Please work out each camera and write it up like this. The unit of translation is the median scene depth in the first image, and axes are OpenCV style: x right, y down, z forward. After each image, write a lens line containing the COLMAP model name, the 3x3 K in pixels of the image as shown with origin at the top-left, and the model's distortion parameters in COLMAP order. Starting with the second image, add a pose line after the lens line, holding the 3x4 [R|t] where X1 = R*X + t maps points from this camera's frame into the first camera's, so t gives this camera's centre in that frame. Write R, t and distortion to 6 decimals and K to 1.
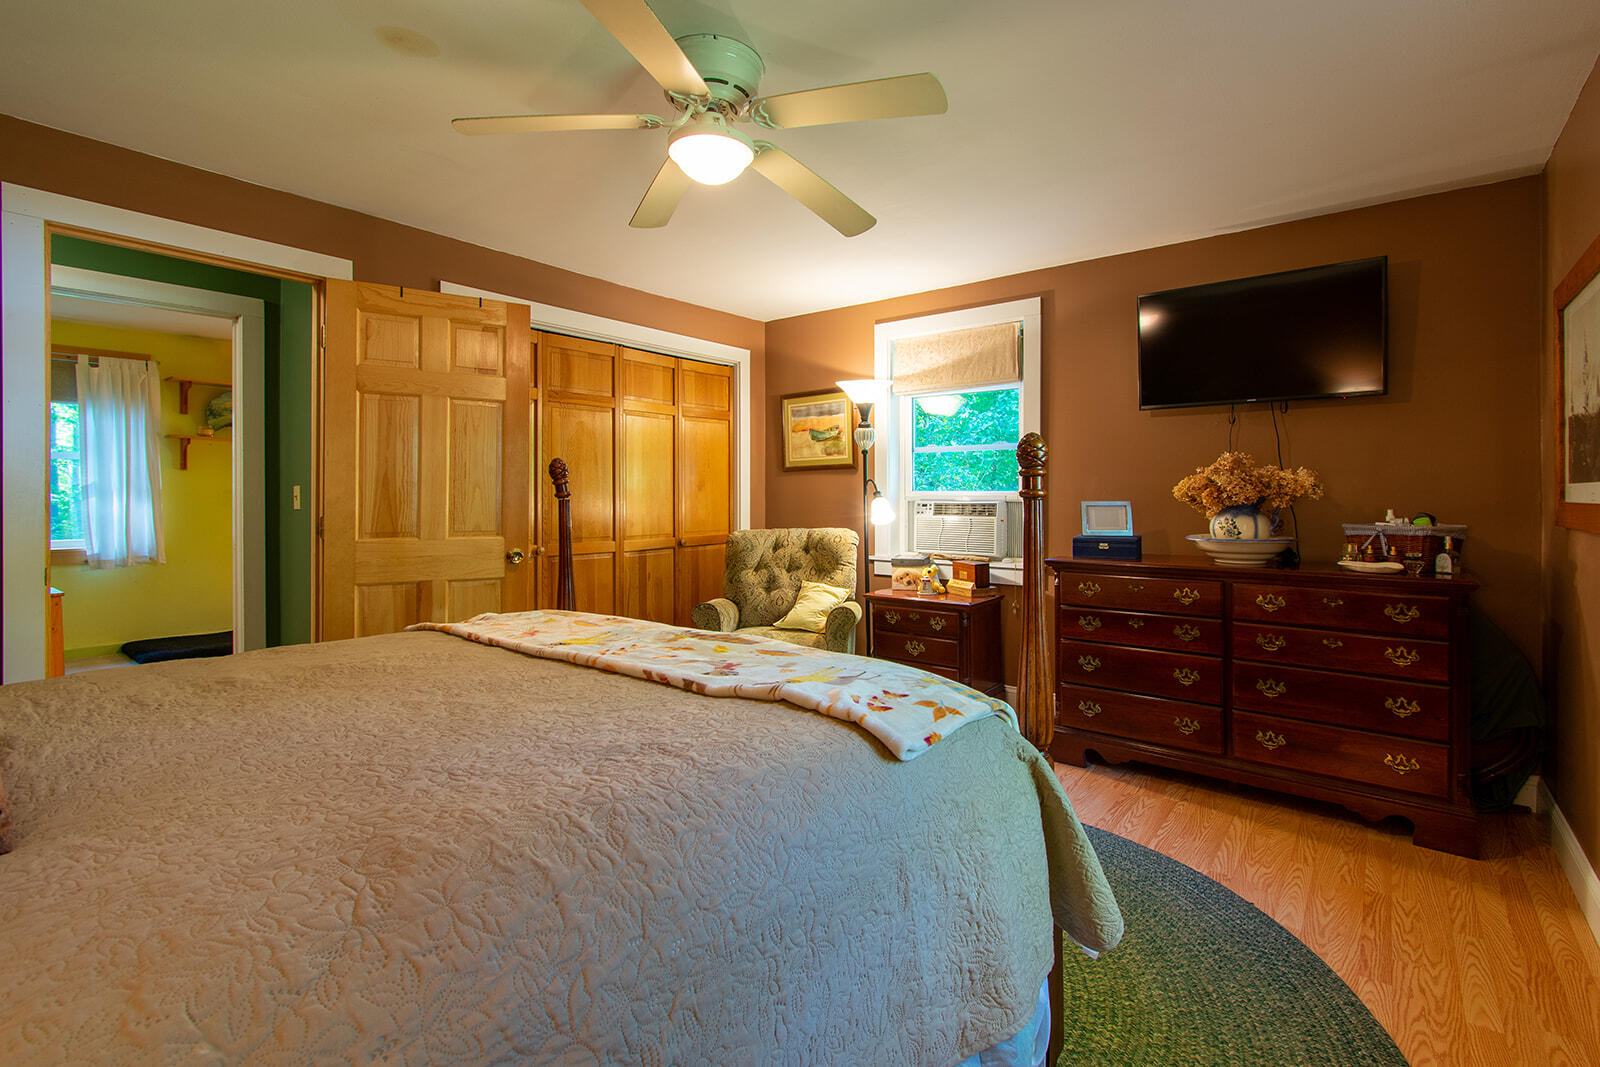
lens RADIAL K [[750.9, 0, 799.6], [0, 750.9, 497.9], [0, 0, 1]] dist [-0.000914, 0.000051]
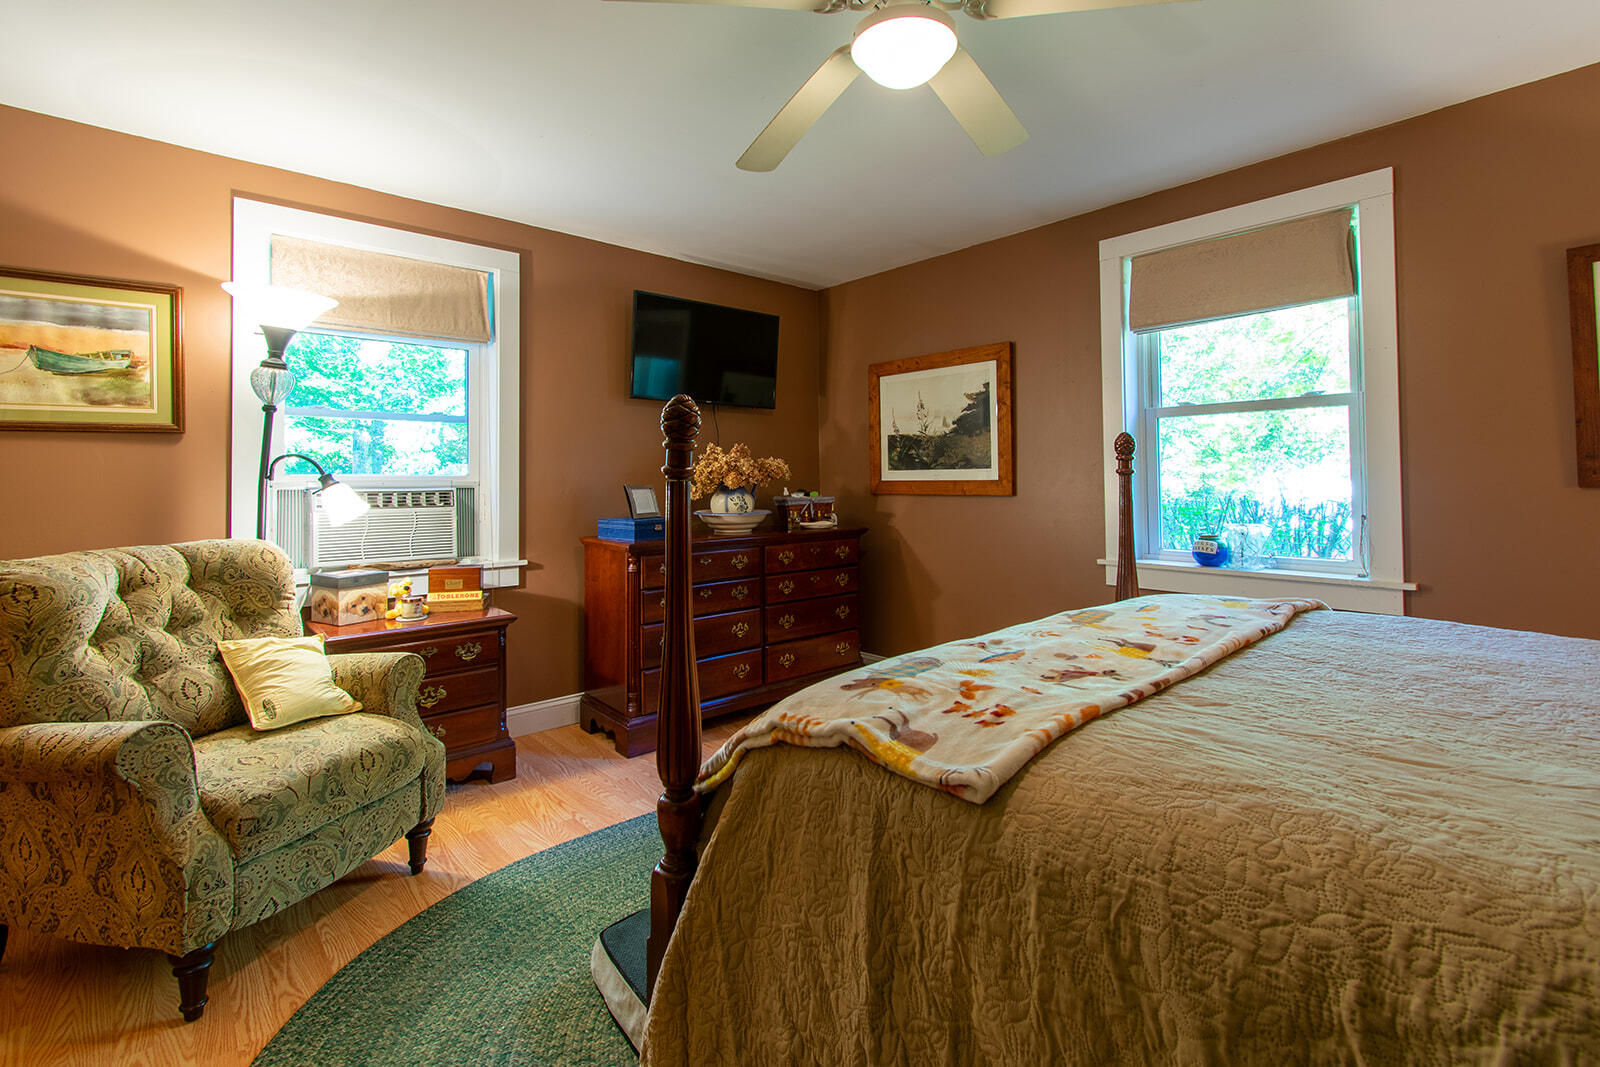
lens RADIAL K [[750.9, 0, 792.4], [0, 750.9, 468.8], [0, 0, 1]] dist [-0.000914, 0.000051]
pose [[0.145601, 0.016045, 0.989213, -0.452492], [0.014315, 0.999730, -0.018322, 0.004212], [-0.989240, 0.016829, 0.145332, 0.509081]]
